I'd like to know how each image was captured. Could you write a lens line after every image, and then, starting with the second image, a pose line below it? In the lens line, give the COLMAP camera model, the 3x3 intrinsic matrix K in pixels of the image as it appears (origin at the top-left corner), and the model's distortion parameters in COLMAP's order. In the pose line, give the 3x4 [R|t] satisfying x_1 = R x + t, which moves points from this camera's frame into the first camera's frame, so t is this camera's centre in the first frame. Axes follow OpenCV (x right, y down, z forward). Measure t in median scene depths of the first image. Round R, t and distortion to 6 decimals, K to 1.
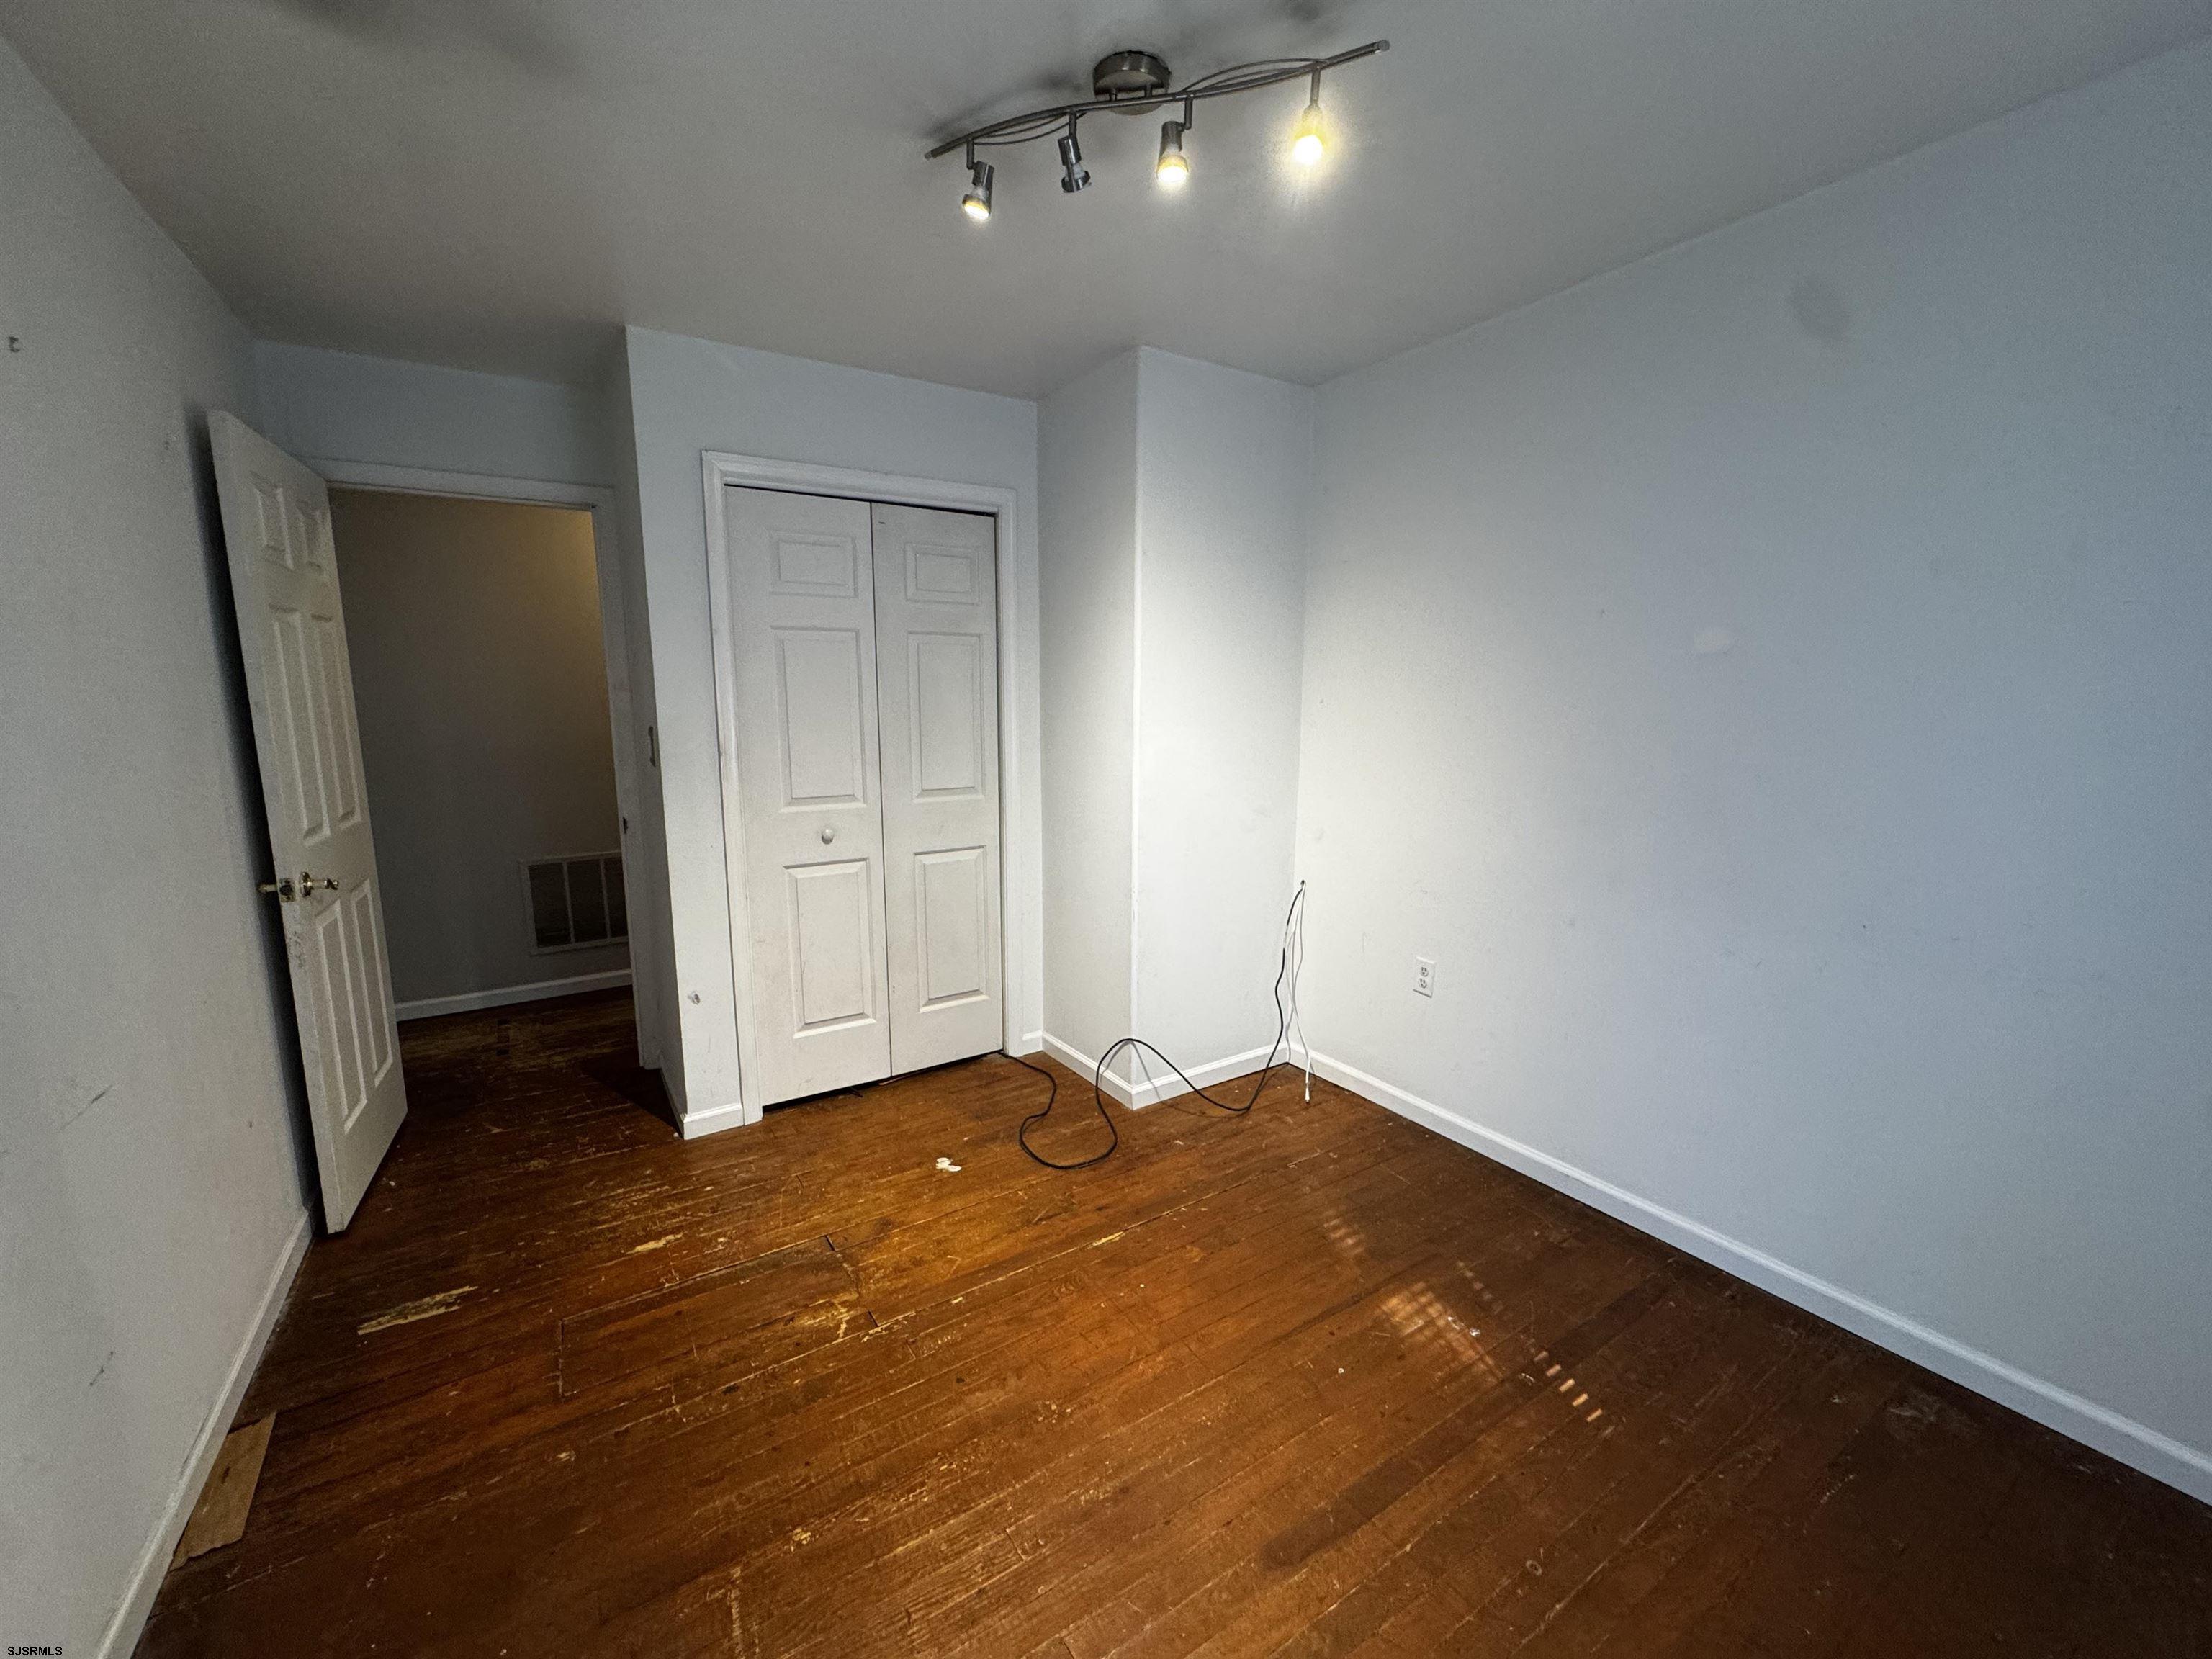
lens RADIAL K [[878.1, 0, 1103.3], [0, 878.1, 834.3], [0, 0, 1]] dist [0.000841, 0.000513]
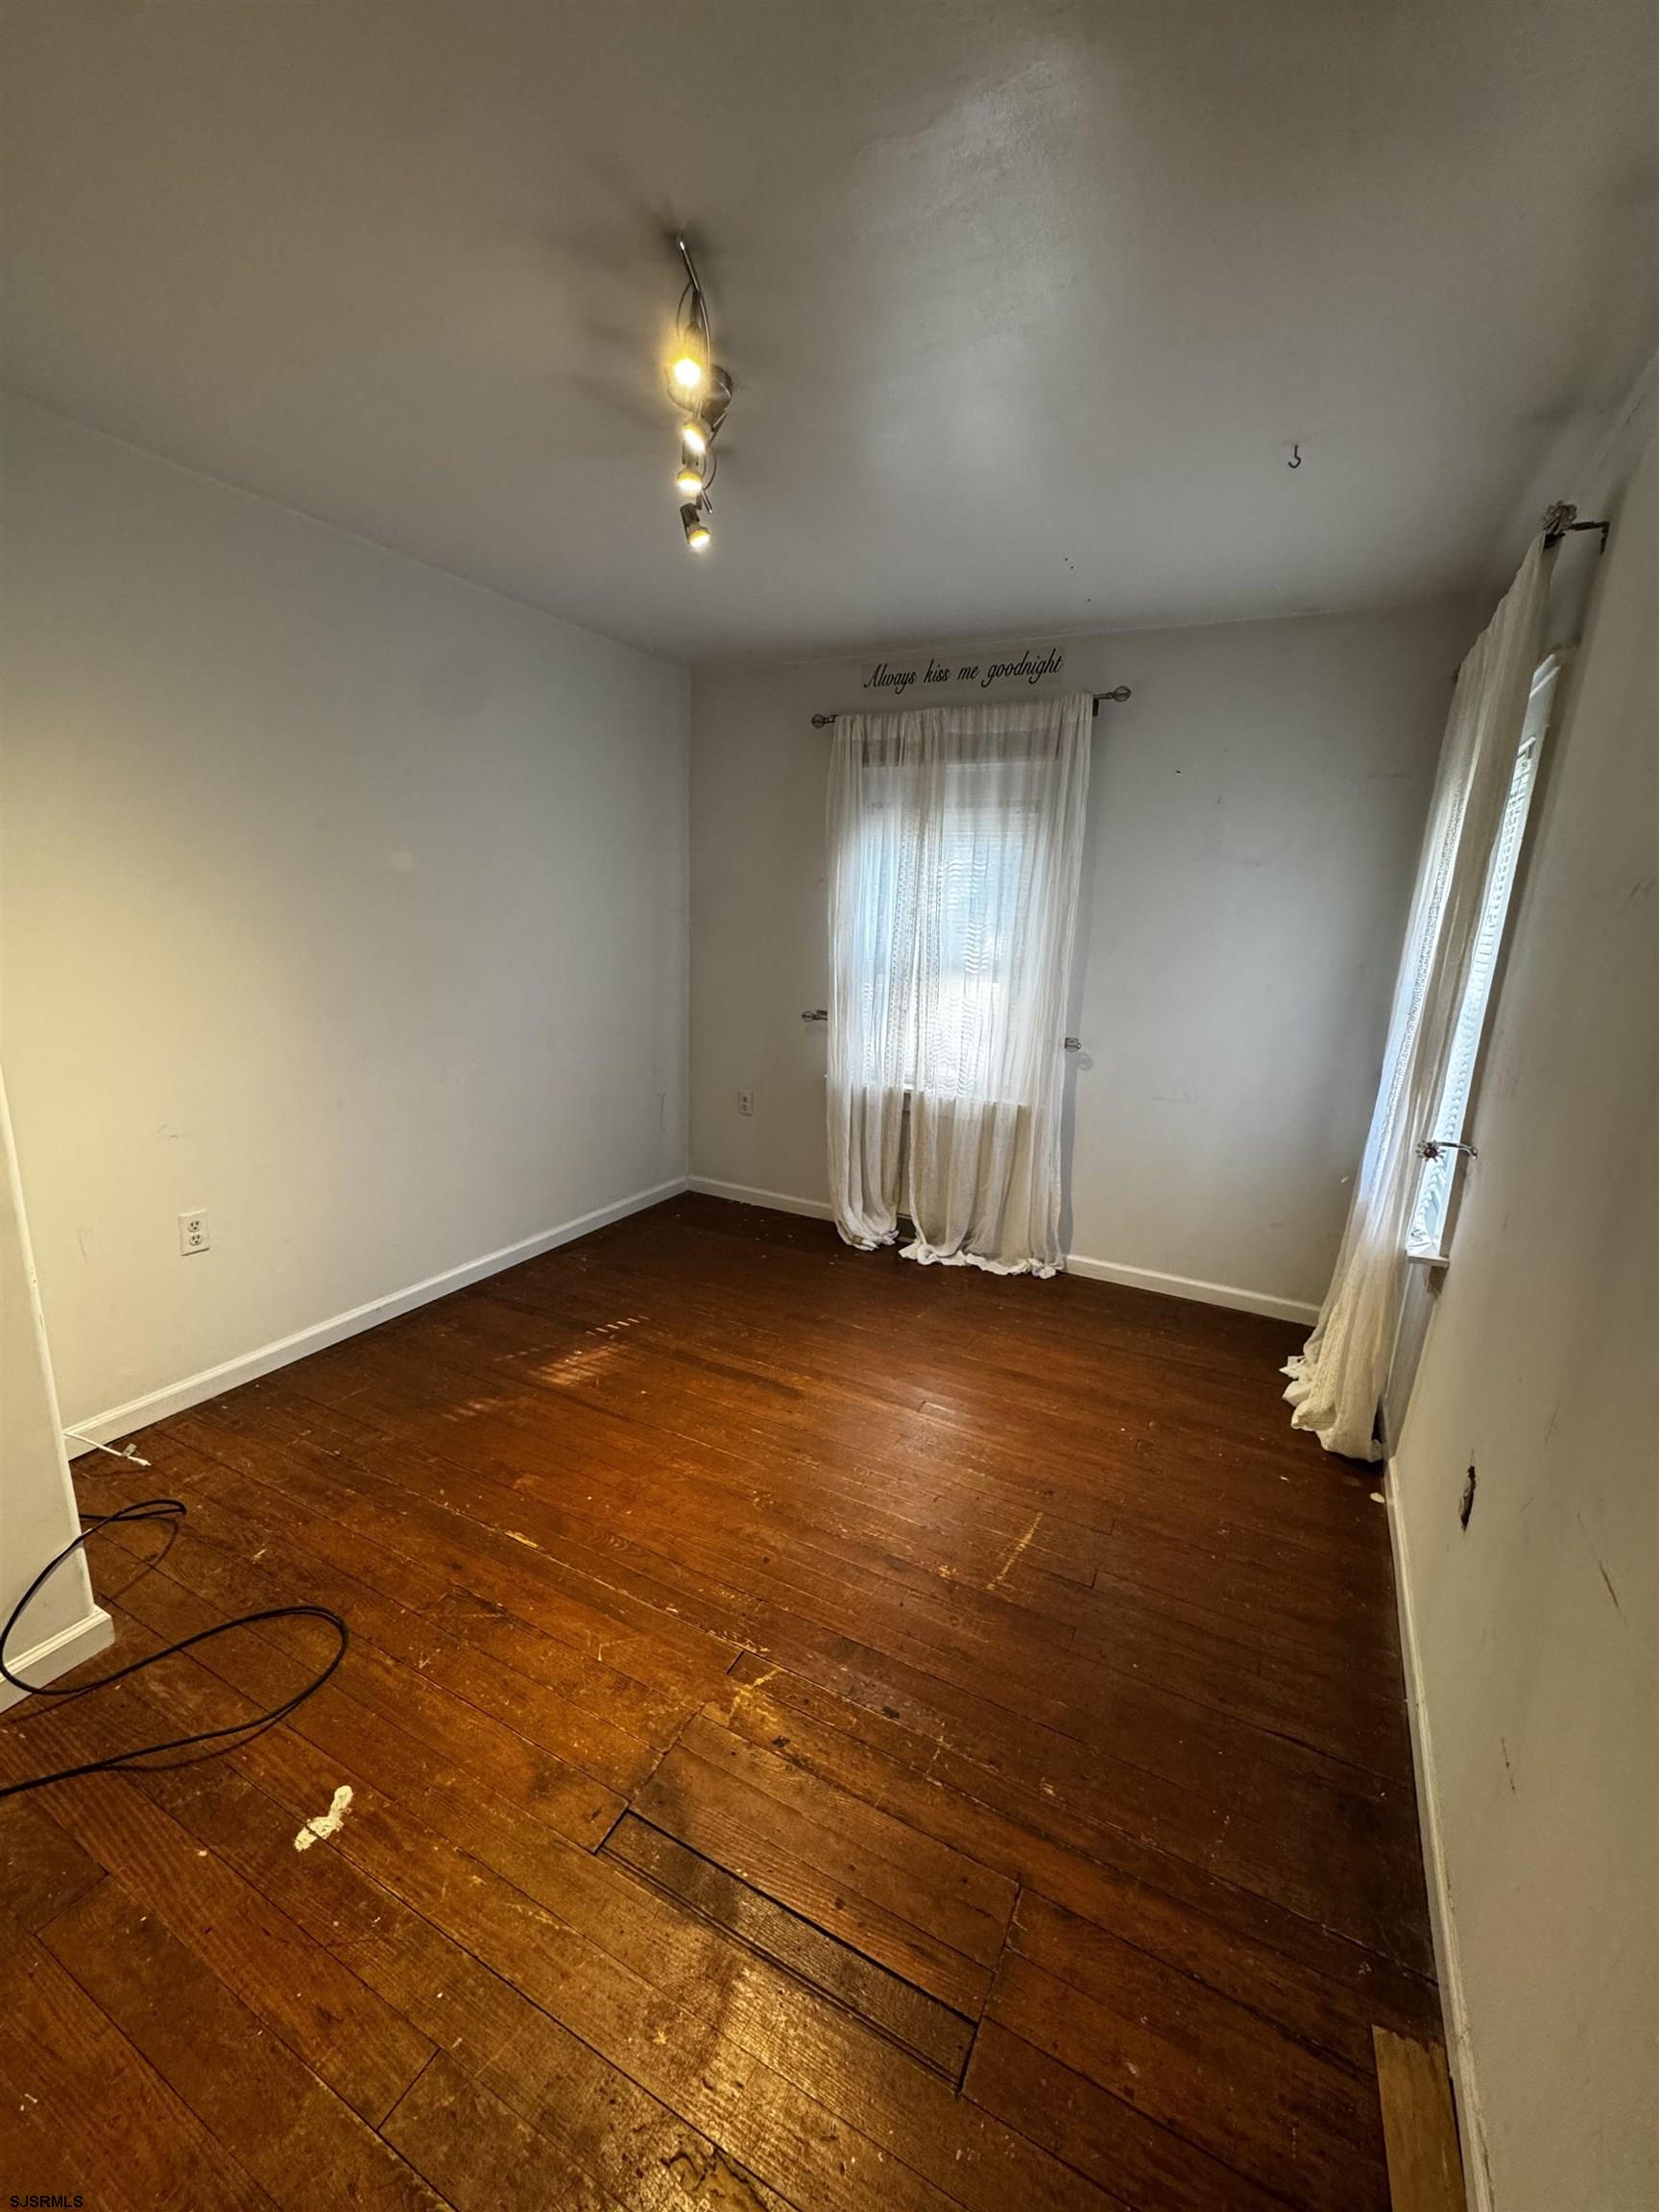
lens RADIAL K [[878.1, 0, 831.4], [0, 878.1, 1109.0], [0, 0, 1]] dist [0.000841, 0.000513]
pose [[-0.495166, -0.210614, 0.842883, -0.894173], [0.102932, 0.949117, 0.297629, -0.200189], [-0.862679, 0.234136, -0.448291, 1.148645]]
